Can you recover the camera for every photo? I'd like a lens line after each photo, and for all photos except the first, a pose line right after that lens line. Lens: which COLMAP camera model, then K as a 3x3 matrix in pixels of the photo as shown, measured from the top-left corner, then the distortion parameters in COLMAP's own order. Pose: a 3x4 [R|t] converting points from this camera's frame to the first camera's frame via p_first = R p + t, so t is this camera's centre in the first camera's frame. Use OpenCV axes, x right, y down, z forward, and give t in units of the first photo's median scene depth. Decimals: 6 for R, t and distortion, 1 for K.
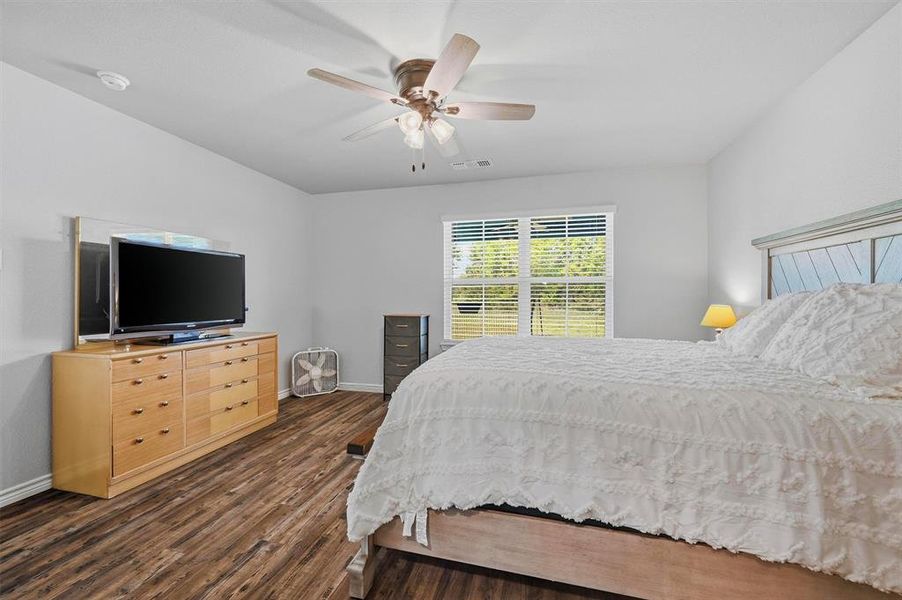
lens RADIAL K [[369.1, 0, 447.8], [0, 369.1, 298.1], [0, 0, 1]] dist [-0.002914, 0.000756]
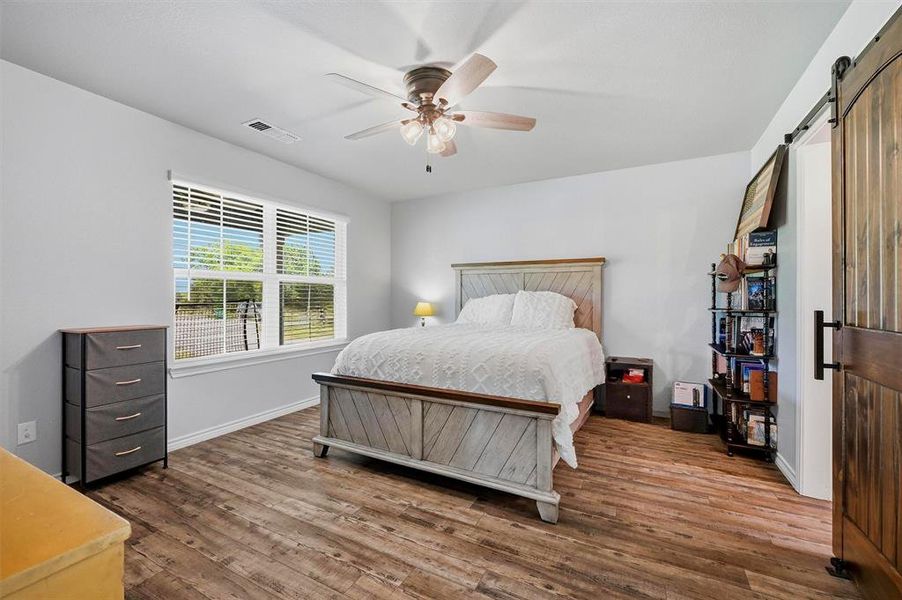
lens RADIAL K [[376.2, 0, 464.5], [0, 376.2, 301.7], [0, 0, 1]] dist [0.001682, 0.000246]
pose [[0.194540, -0.014680, 0.980785, -1.146913], [0.001878, 0.999892, 0.014594, -0.003936], [-0.980893, -0.000998, 0.194547, 0.739830]]
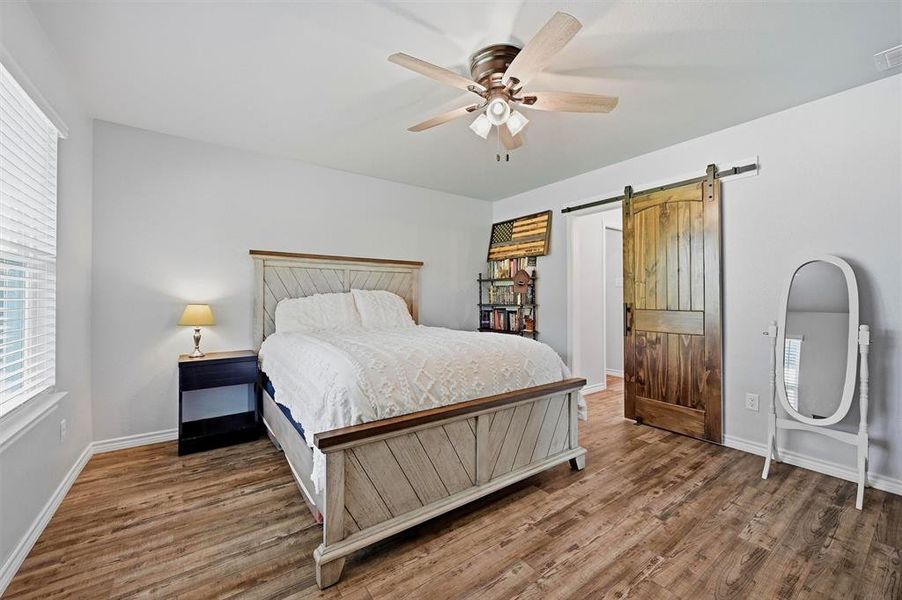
lens RADIAL K [[353.1, 0, 455.7], [0, 353.1, 293.4], [0, 0, 1]] dist [0.000482, 0.000138]
pose [[-0.786160, 0.000967, 0.618023, -0.574436], [-0.002039, 0.999989, -0.004157, -0.006070], [-0.618020, -0.004528, -0.786149, 1.889413]]
